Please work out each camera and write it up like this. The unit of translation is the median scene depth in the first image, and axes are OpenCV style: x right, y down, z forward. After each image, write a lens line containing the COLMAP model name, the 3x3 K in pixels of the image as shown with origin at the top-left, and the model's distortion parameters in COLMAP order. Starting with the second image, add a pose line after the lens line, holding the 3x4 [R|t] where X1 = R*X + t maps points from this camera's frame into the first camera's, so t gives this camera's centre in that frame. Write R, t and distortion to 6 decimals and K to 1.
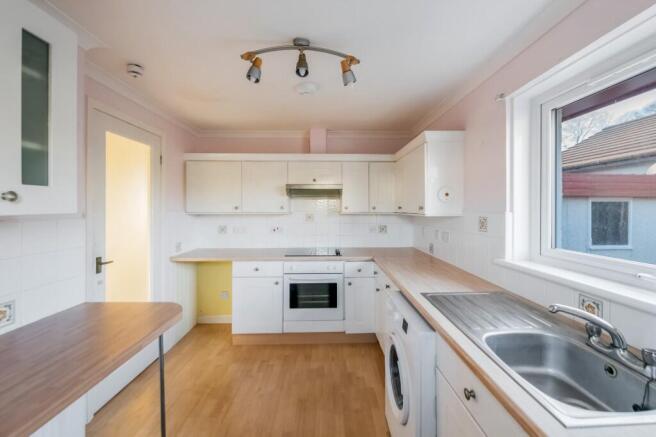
lens RADIAL K [[270.9, 0, 327.8], [0, 270.9, 205.1], [0, 0, 1]] dist [-0.000362, -0.000771]
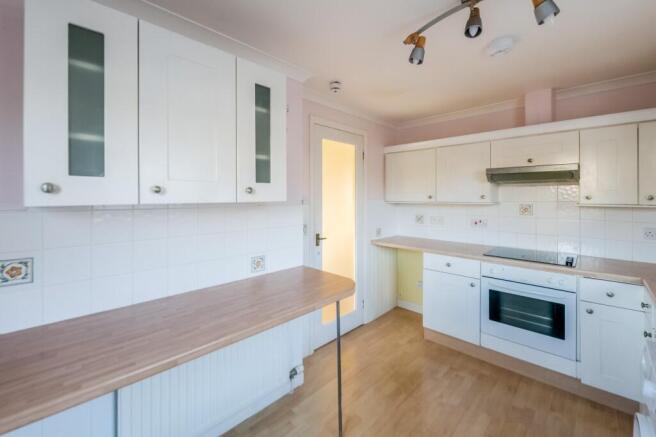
lens RADIAL K [[275.0, 0, 327.8], [0, 275.0, 194.2], [0, 0, 1]] dist [-0.000660, -0.000592]
pose [[0.696835, -0.005449, -0.717211, 0.118878], [0.006238, 0.999979, -0.001537, -0.001024], [0.717205, -0.003403, 0.696854, 0.066280]]
